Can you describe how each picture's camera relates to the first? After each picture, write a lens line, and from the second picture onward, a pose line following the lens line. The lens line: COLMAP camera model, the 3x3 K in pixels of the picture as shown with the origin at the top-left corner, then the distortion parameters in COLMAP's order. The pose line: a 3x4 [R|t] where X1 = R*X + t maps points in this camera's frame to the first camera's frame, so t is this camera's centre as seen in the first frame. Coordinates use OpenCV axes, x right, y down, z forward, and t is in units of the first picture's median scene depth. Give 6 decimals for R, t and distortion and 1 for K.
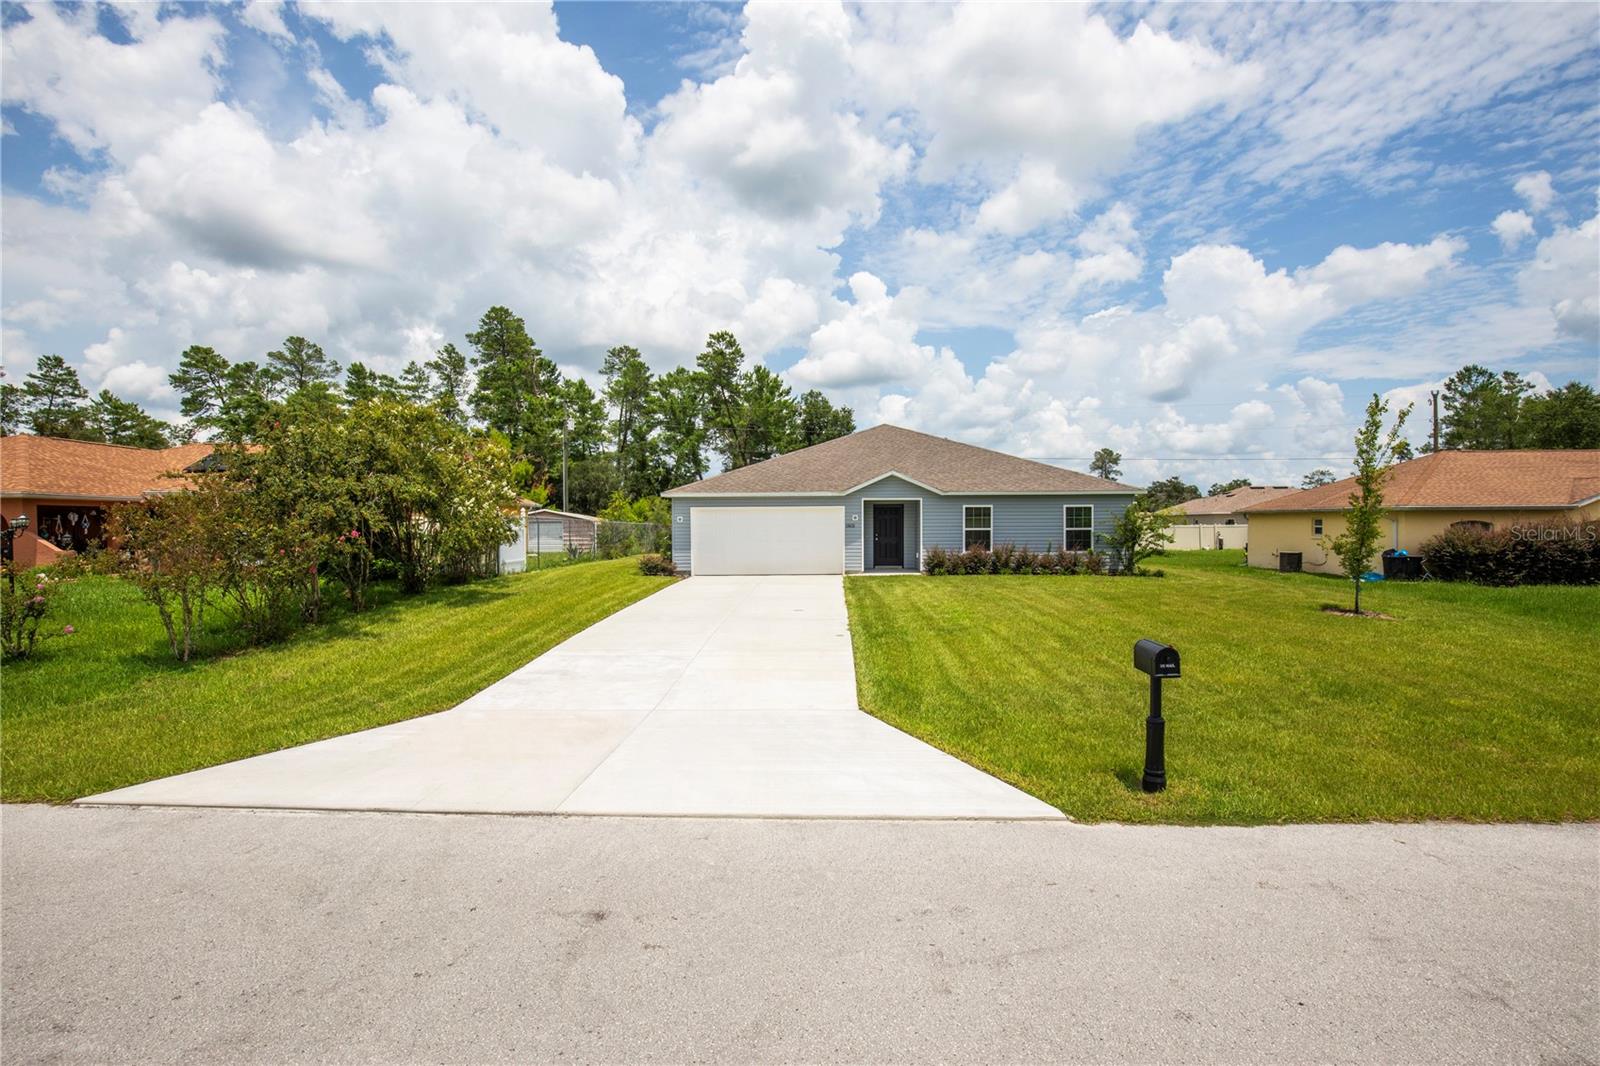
lens RADIAL K [[726.1, 0, 804.1], [0, 726.1, 534.0], [0, 0, 1]] dist [-0.031870, 0.000322]
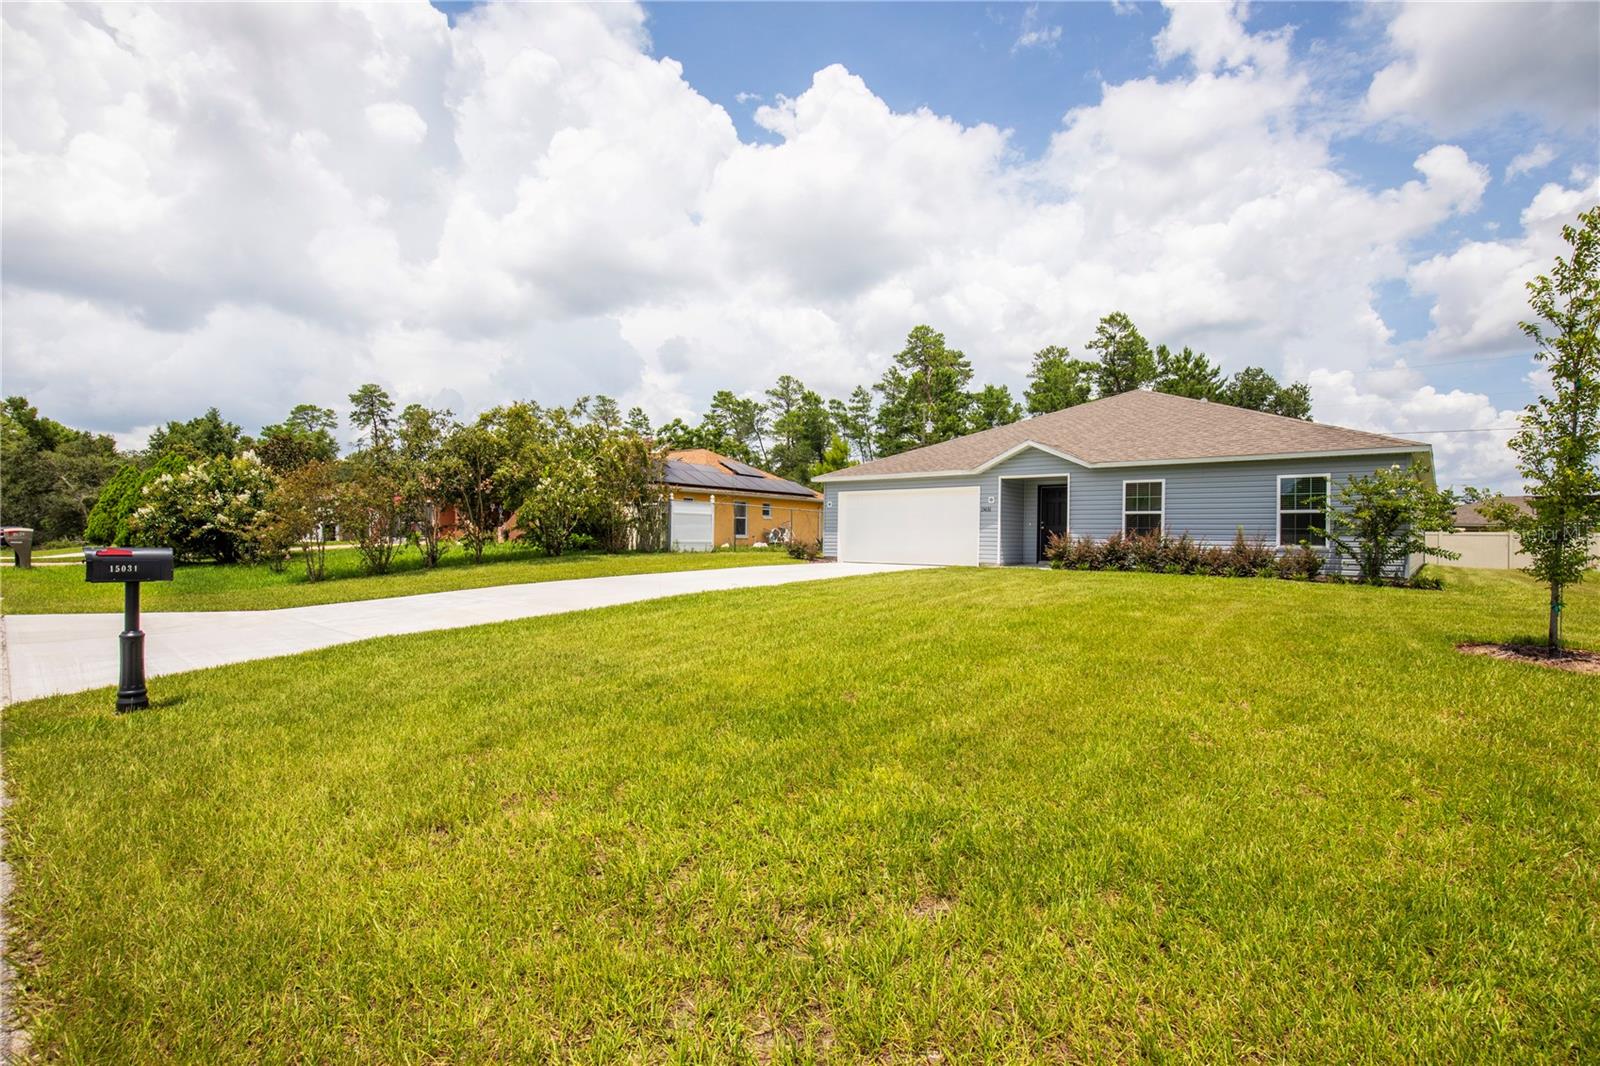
lens RADIAL K [[726.1, 0, 804.1], [0, 726.1, 534.0], [0, 0, 1]] dist [-0.031870, 0.000322]
pose [[0.776257, 0.014762, -0.630244, 0.143200], [-0.026359, 0.999612, -0.009051, 0.010173], [0.629866, 0.023638, 0.776344, 0.070434]]
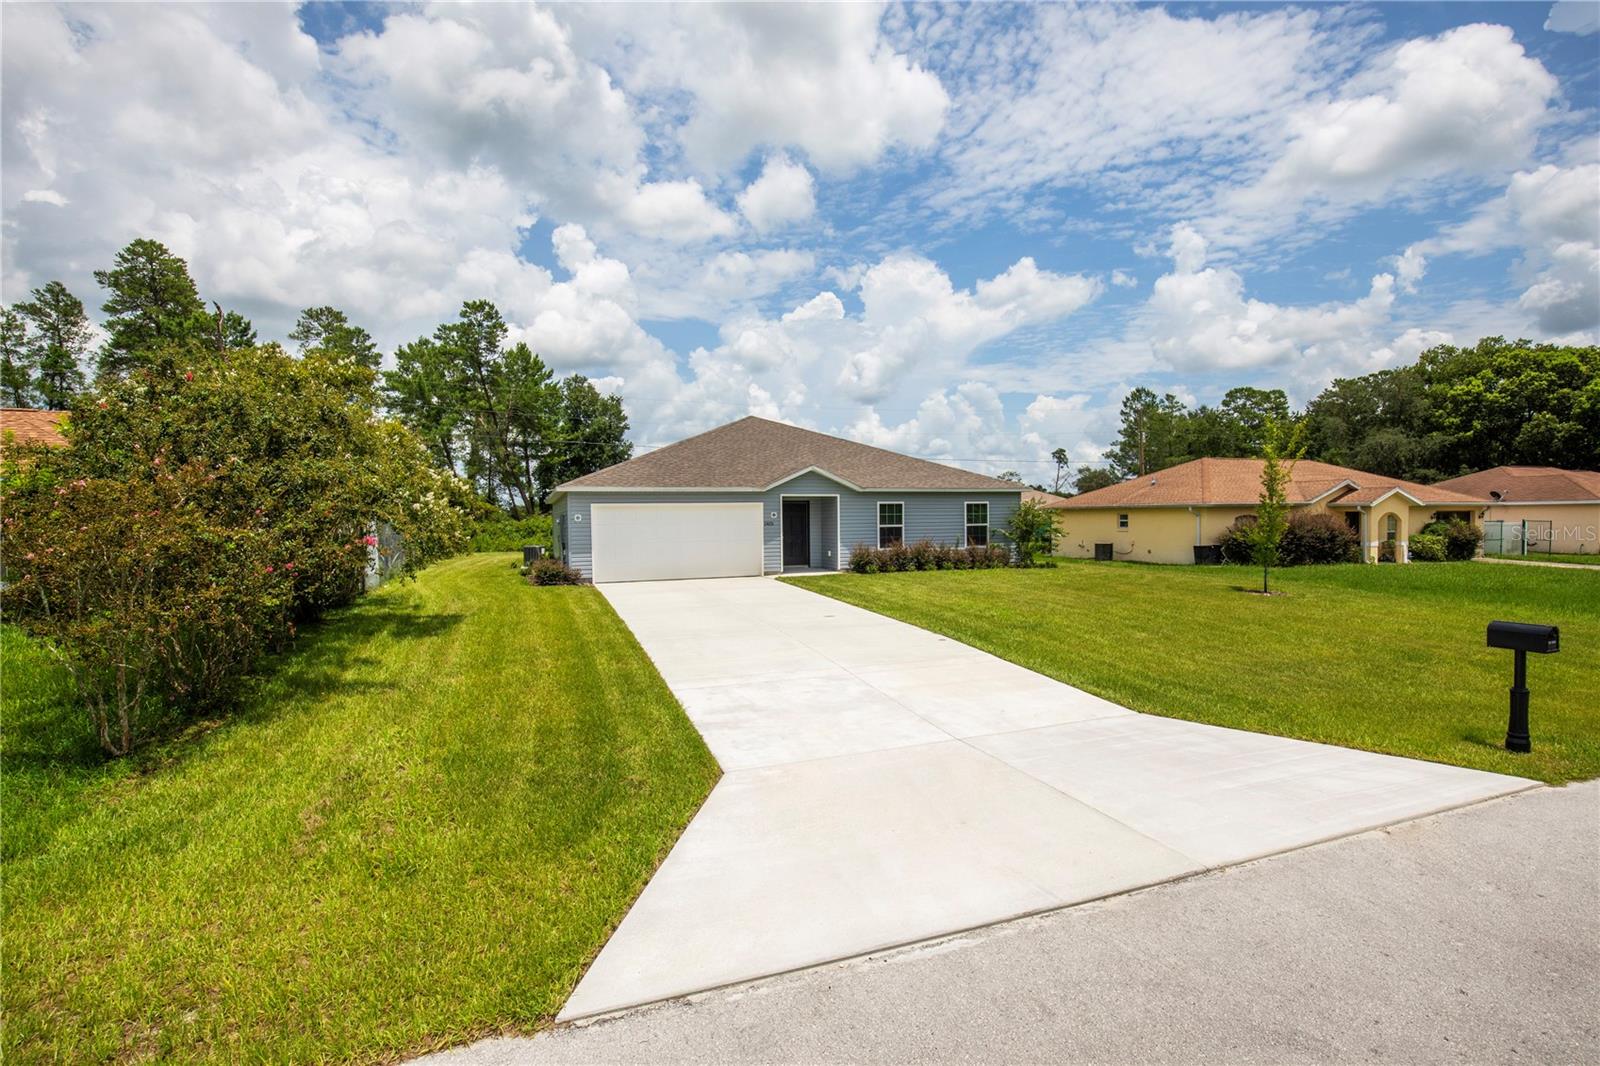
lens RADIAL K [[746.4, 0, 799.5], [0, 746.4, 544.1], [0, 0, 1]] dist [-0.027050, 0.000541]
pose [[0.928790, -0.018449, 0.370147, -0.085309], [0.011983, 0.999733, 0.019760, -0.001118], [-0.370413, -0.013917, 0.928763, 0.029847]]
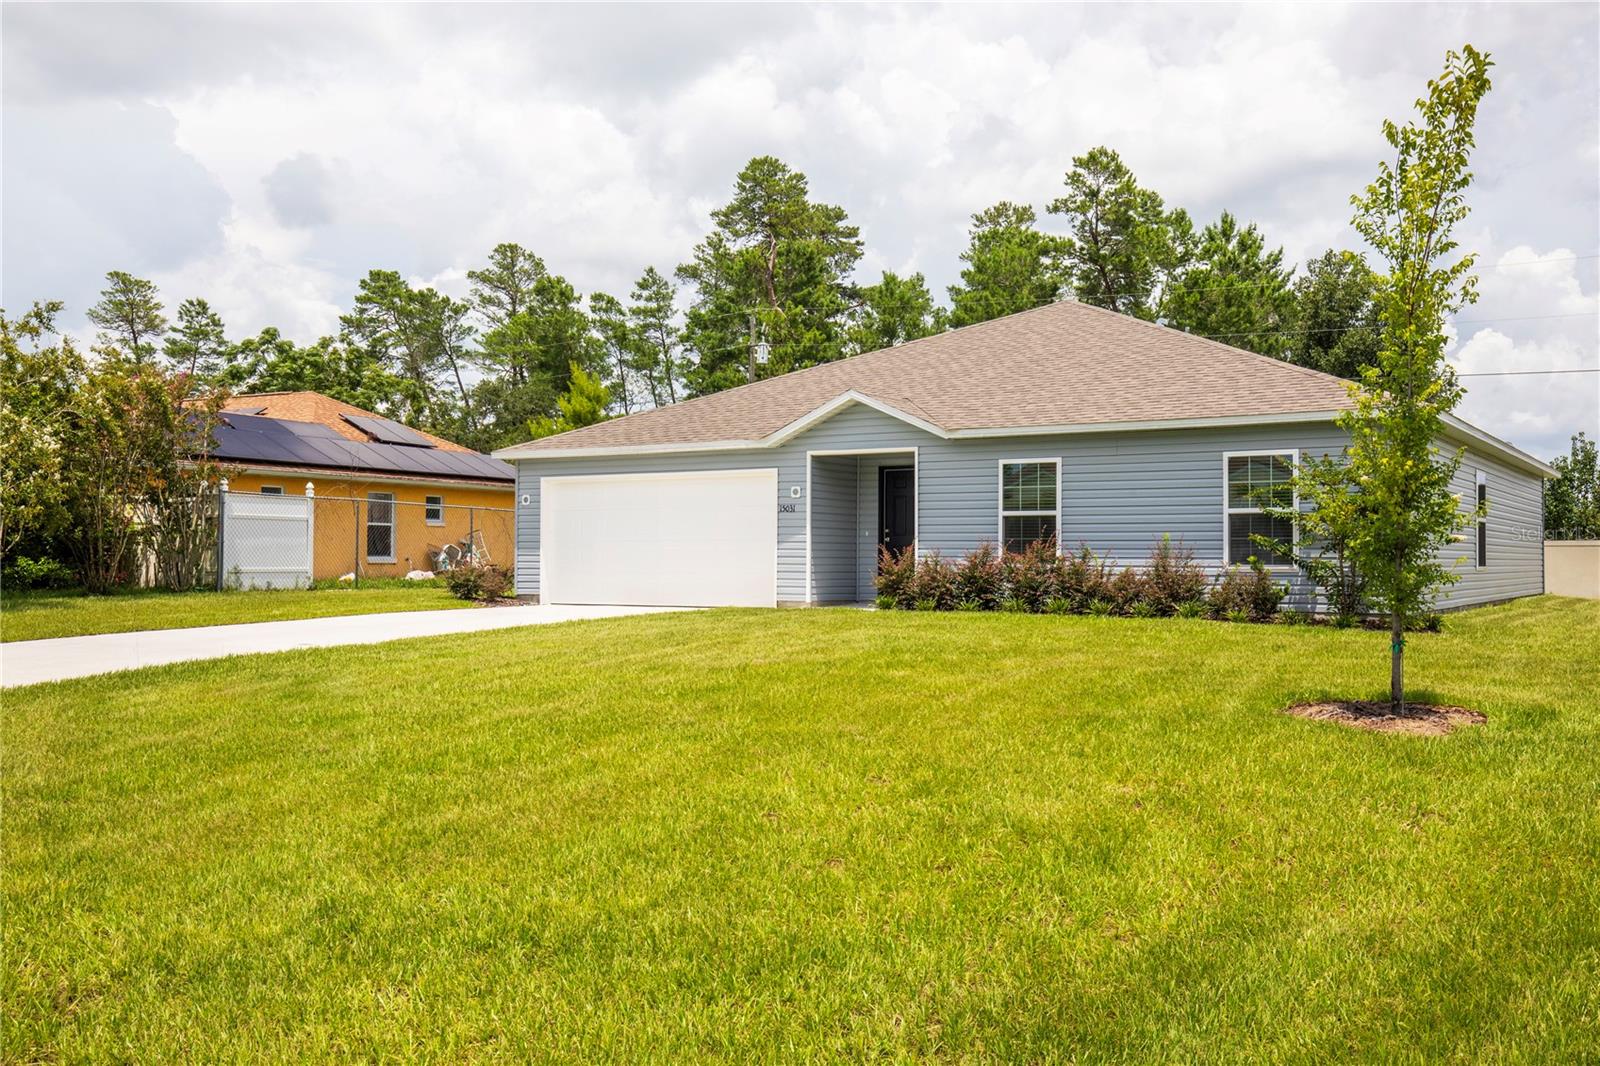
lens RADIAL K [[1421.0, 0, 800.0], [0, 1421.0, 533.0], [0, 0, 1]] dist [0.033548, -0.003359]
pose [[0.868447, 0.000634, -0.495781, 0.180719], [-0.015850, 0.999524, -0.026485, 0.010091], [0.495528, 0.030859, 0.868044, 0.058452]]
